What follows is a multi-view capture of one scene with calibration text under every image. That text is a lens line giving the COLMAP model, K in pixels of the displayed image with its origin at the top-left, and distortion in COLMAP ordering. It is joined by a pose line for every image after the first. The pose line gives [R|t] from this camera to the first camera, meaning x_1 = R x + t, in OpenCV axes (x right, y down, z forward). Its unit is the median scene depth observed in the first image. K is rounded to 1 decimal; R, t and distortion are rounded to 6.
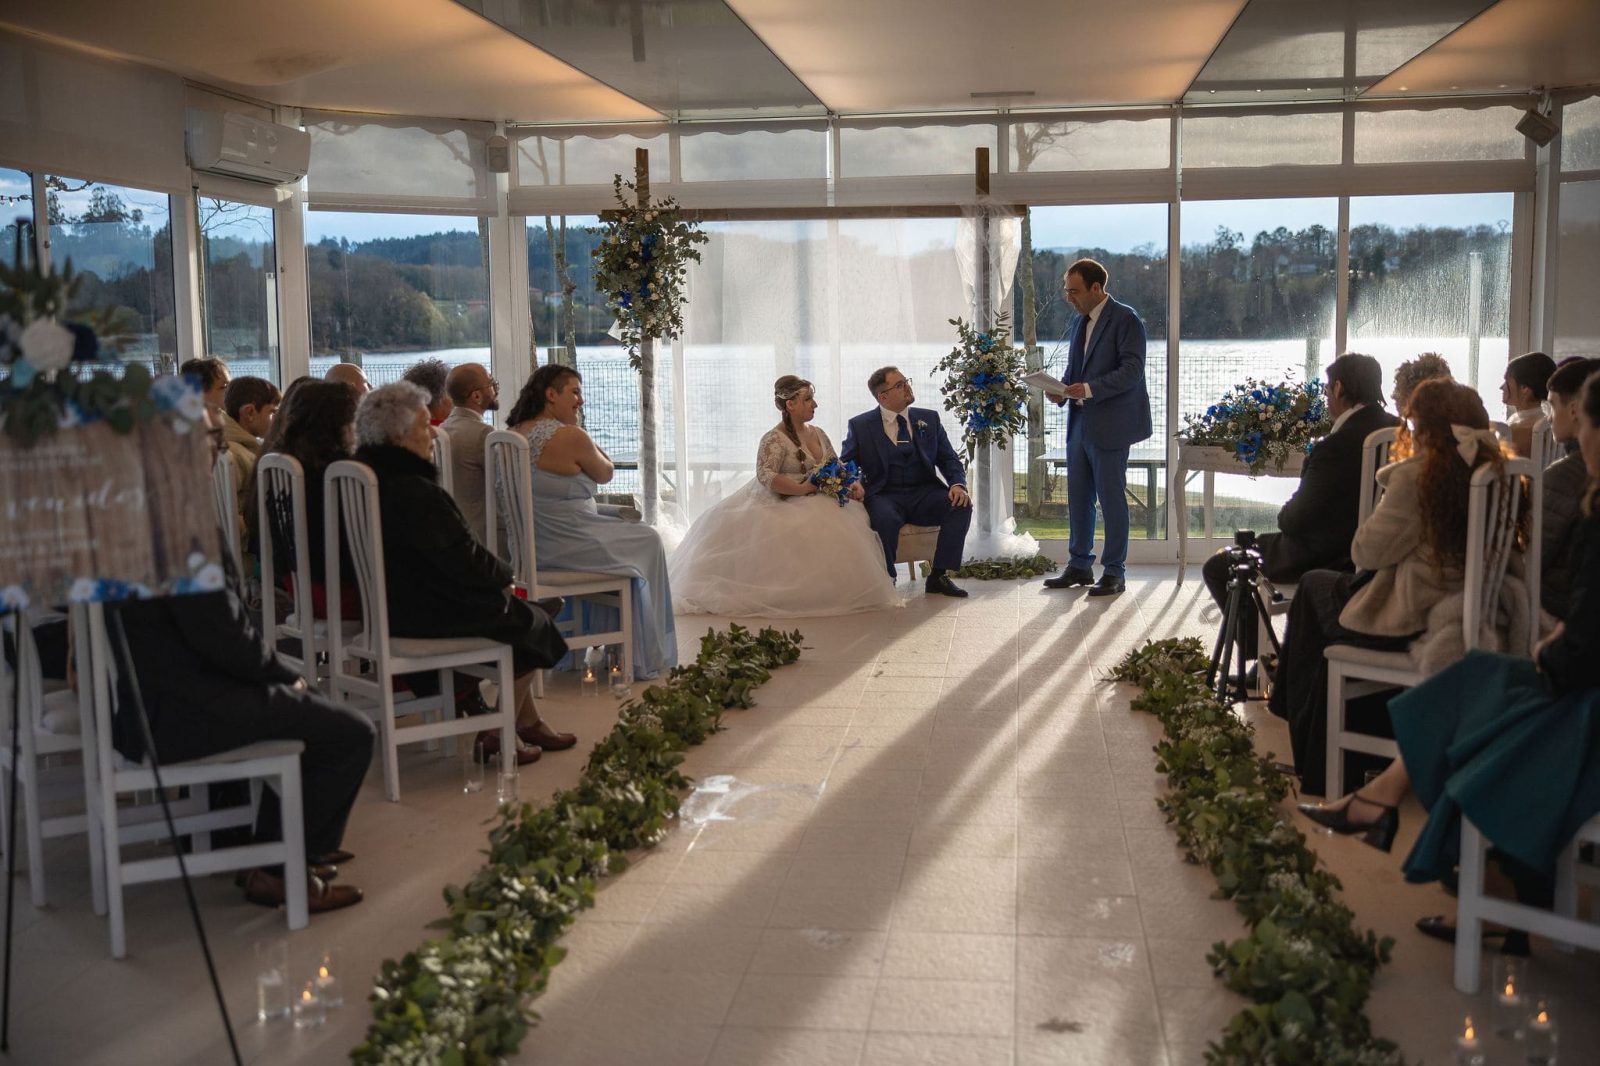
lens RADIAL K [[1811.1, 0, 798.1], [0, 1811.1, 533.8], [0, 0, 1]] dist [0.021462, 0.000000]
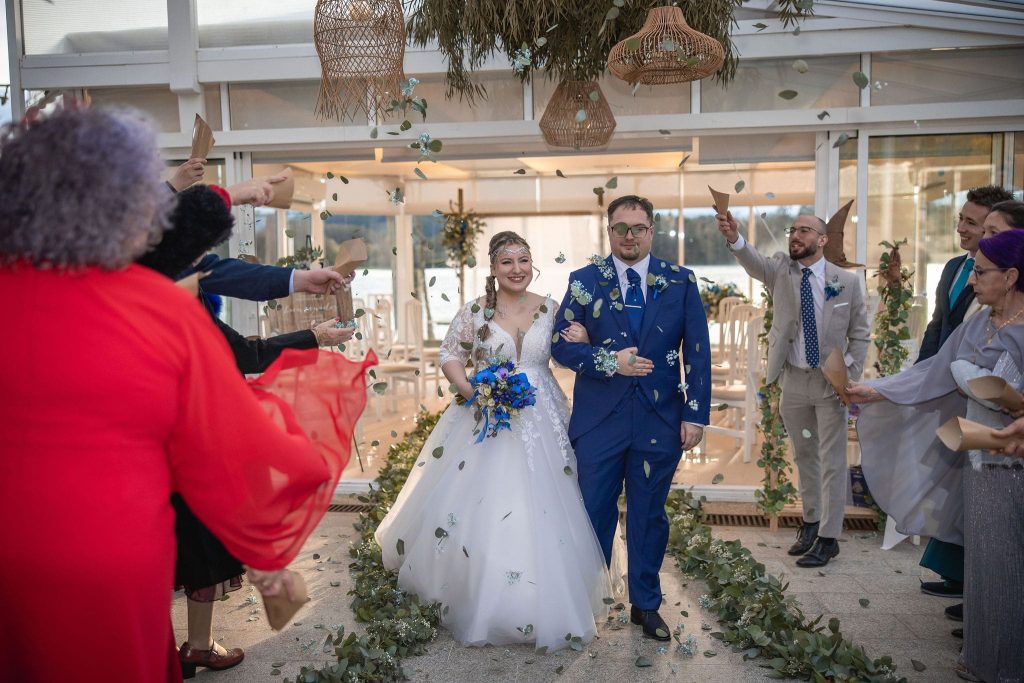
lens RADIAL K [[1159.1, 0, 512.8], [0, 1159.1, 341.7], [0, 0, 1]] dist [0.021462, 0.000000]
pose [[0.999507, 0.001612, -0.031353, 0.034416], [-0.002900, 0.999152, -0.041061, 0.058972], [0.031260, 0.041132, 0.998665, -0.558581]]
